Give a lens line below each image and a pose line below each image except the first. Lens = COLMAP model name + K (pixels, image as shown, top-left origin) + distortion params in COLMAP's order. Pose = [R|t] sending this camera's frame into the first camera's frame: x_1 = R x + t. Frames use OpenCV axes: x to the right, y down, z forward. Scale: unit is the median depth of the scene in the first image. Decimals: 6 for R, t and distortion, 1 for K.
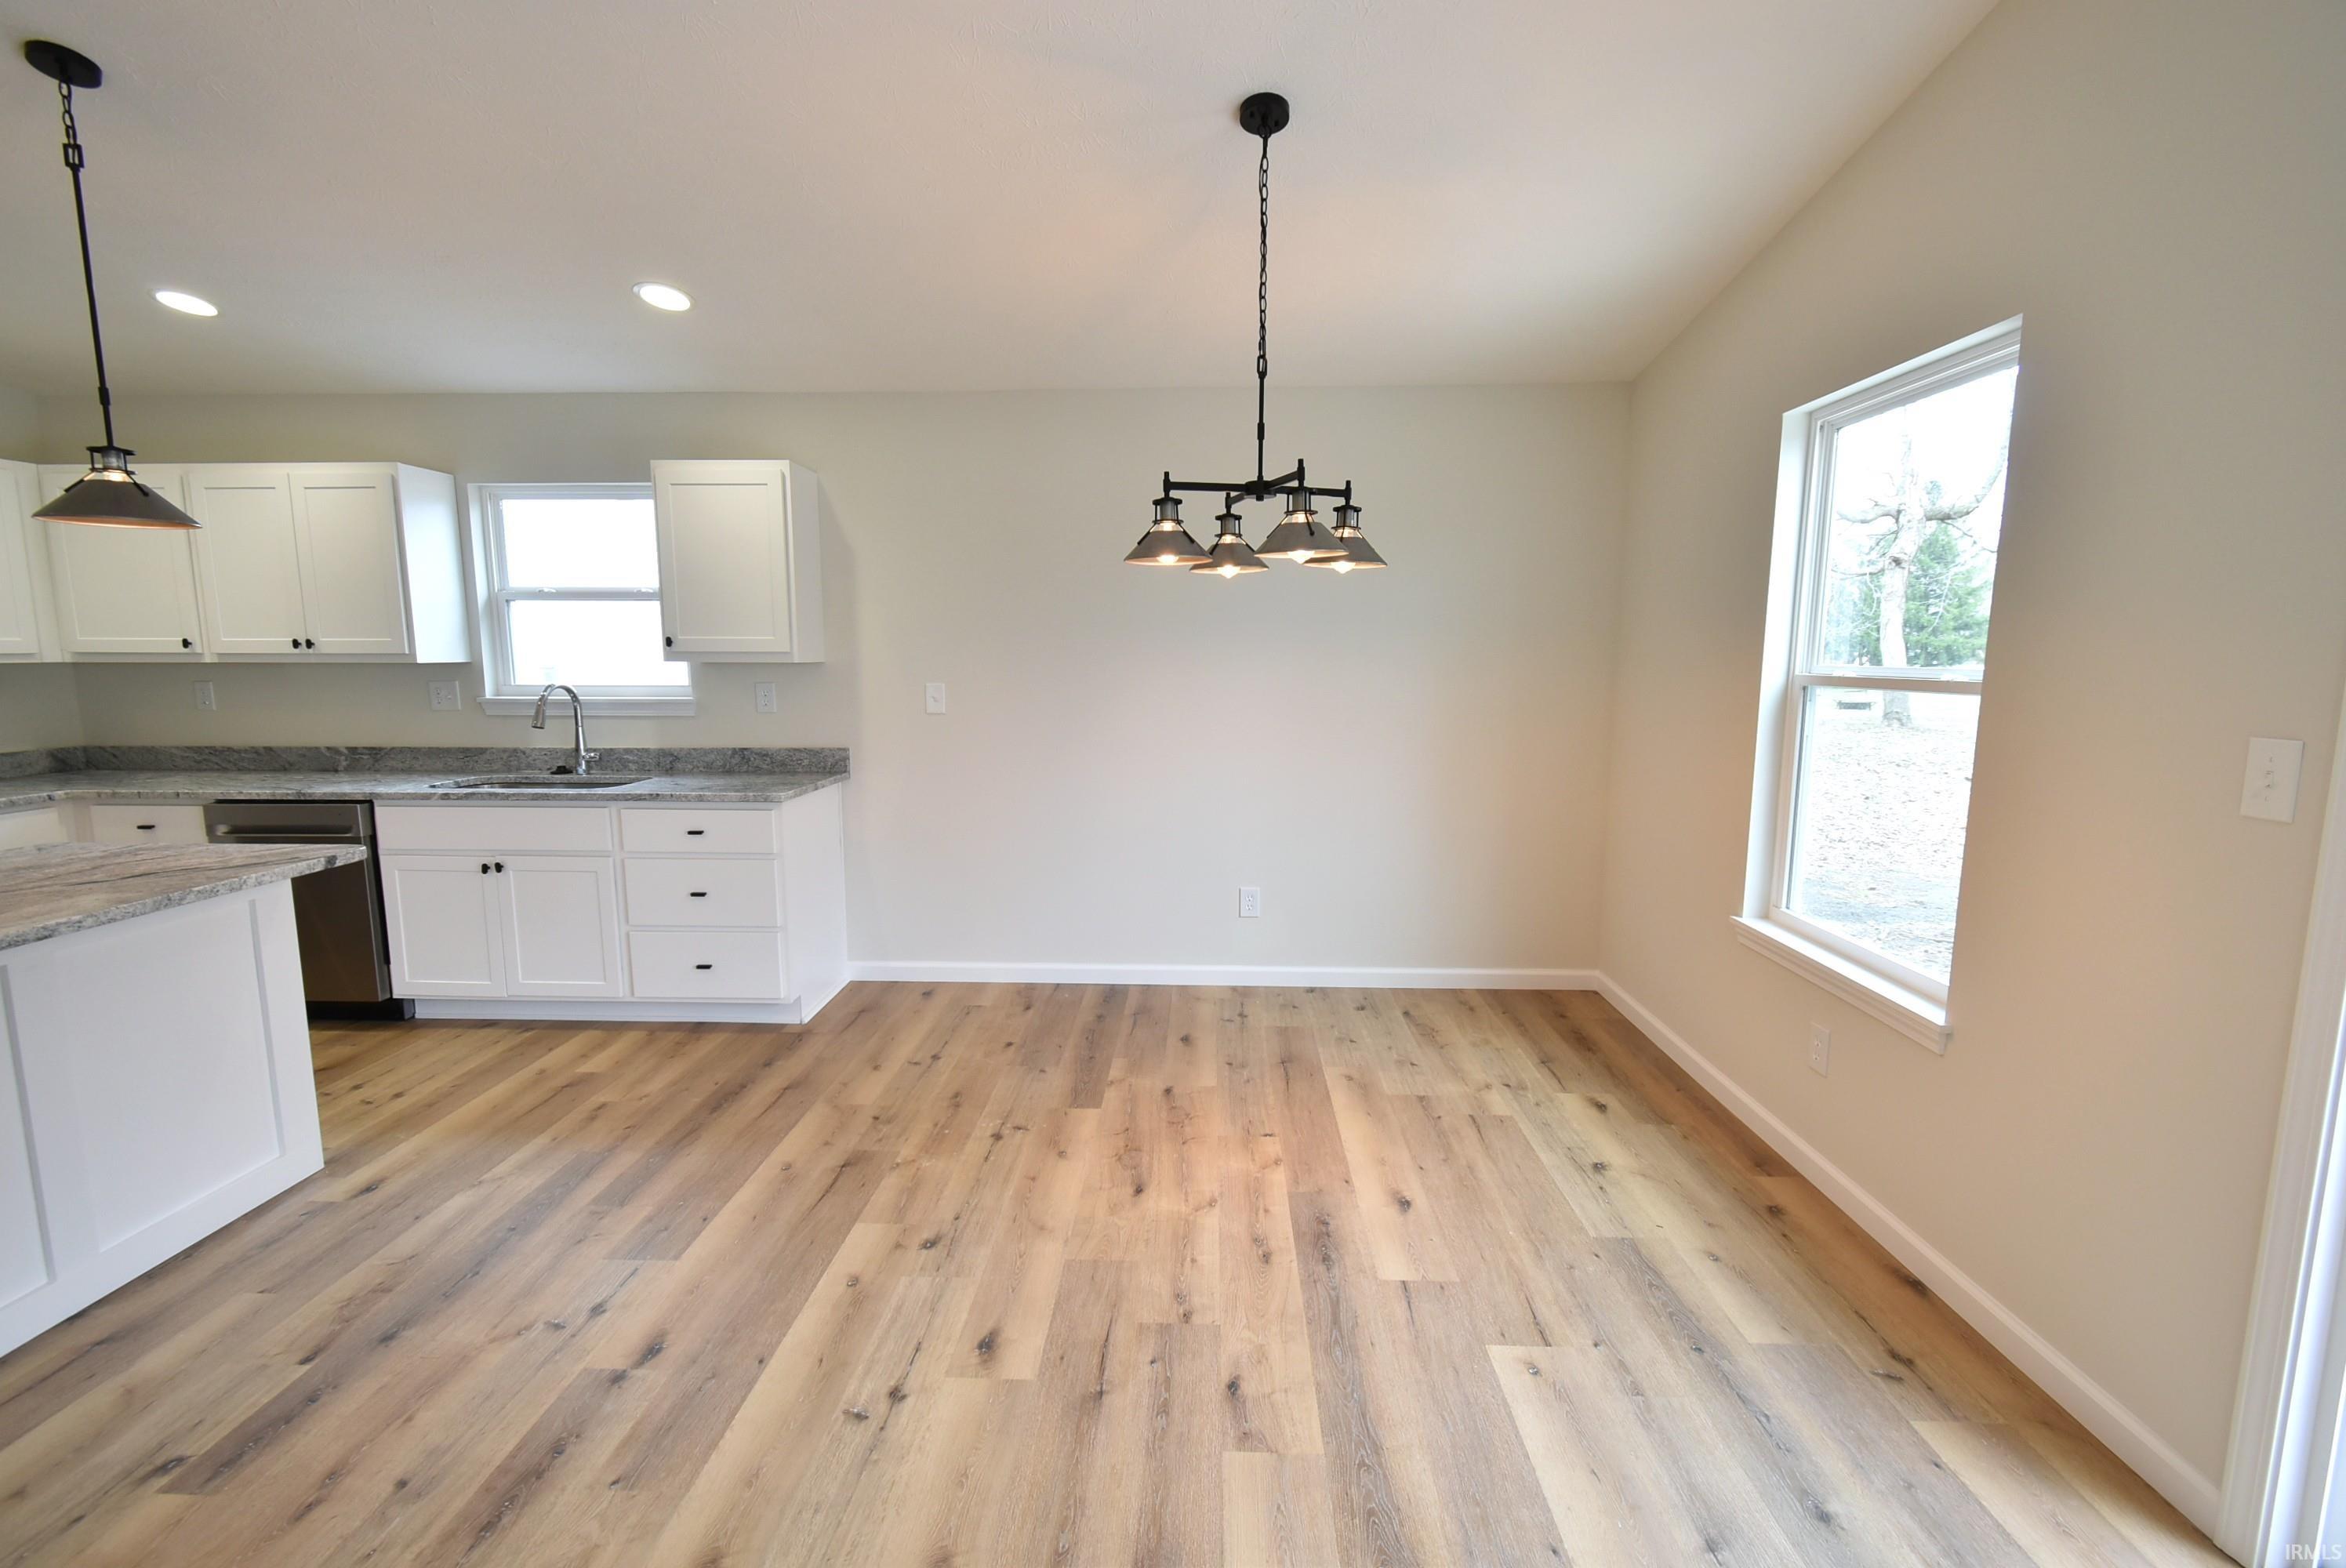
lens RADIAL K [[1034.4, 0, 1172.2], [0, 1034.4, 791.0], [0, 0, 1]] dist [0.010134, -0.005755]
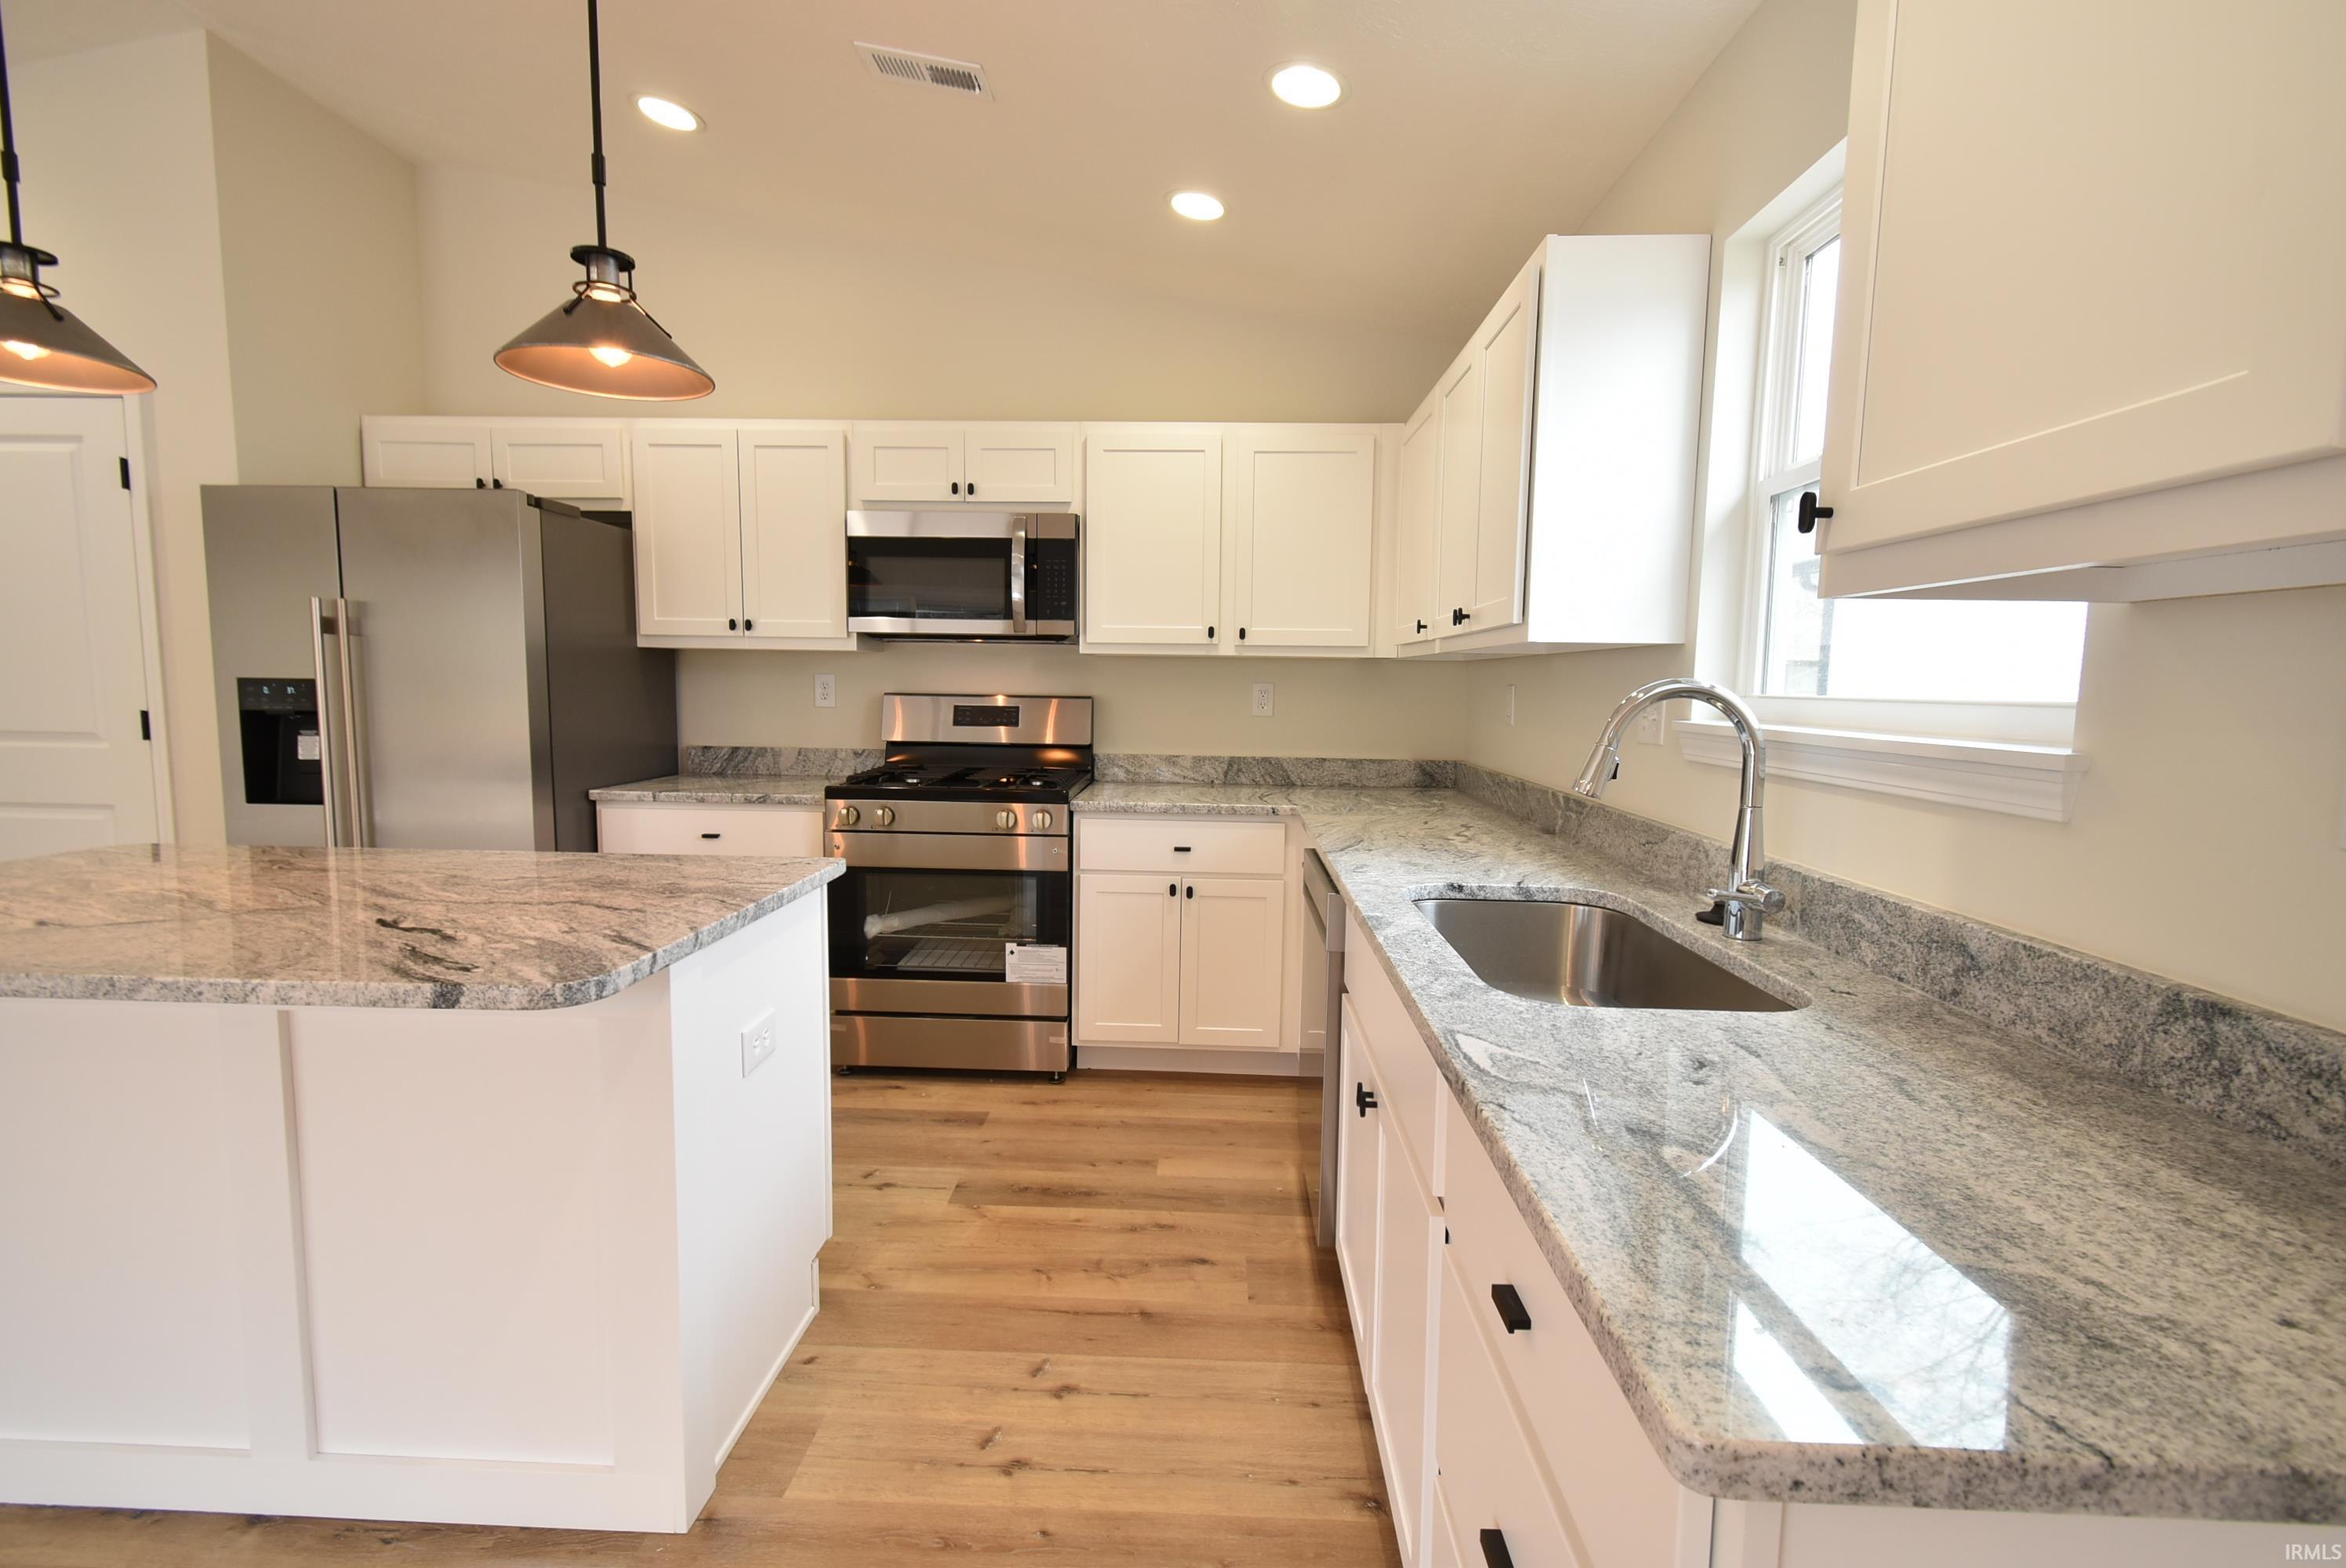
lens RADIAL K [[1036.4, 0, 1177.5], [0, 1036.4, 784.3], [0, 0, 1]] dist [0.003704, -0.003464]
pose [[0.000827, 0.097645, -0.995221, -0.233667], [-0.151288, 0.983778, 0.096397, -0.081577], [0.988489, 0.150485, 0.015586, 0.871590]]
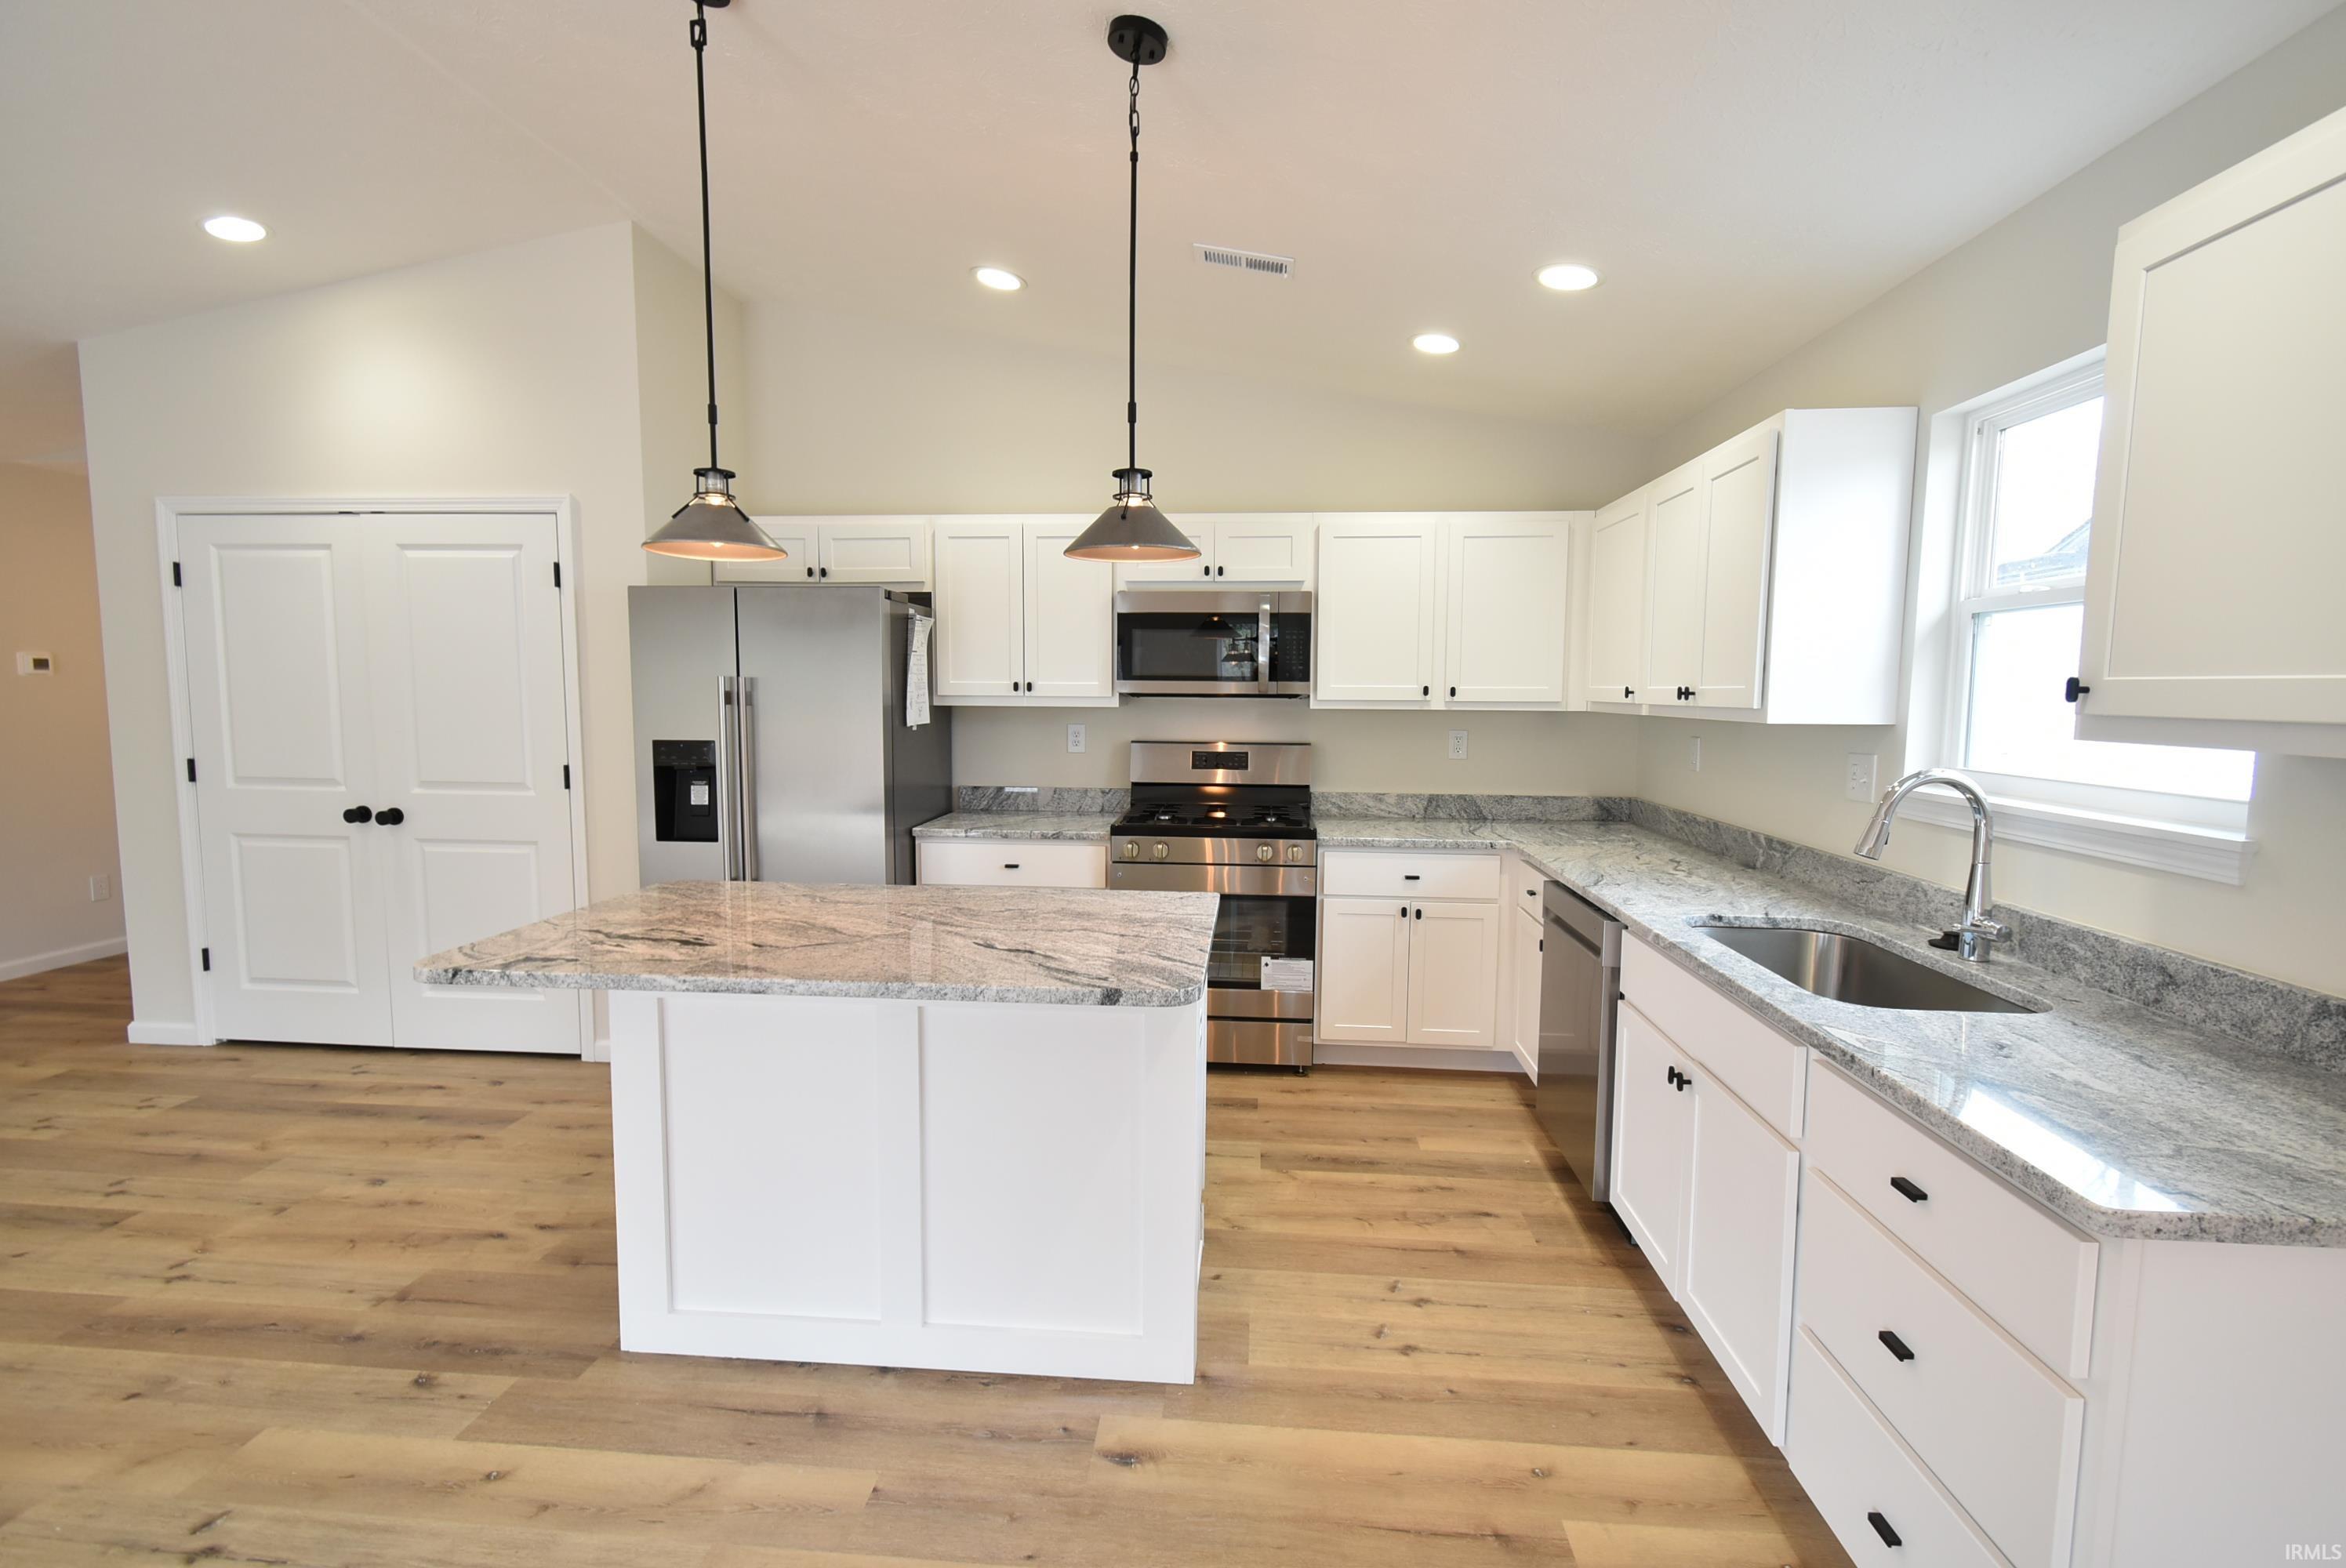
lens RADIAL K [[1036.4, 0, 1177.5], [0, 1036.4, 784.3], [0, 0, 1]] dist [0.003704, -0.003464]
pose [[-0.045572, 0.090308, -0.994871, -0.079815], [-0.143465, 0.984990, 0.095983, -0.099835], [0.988606, 0.147103, -0.031932, 0.697598]]
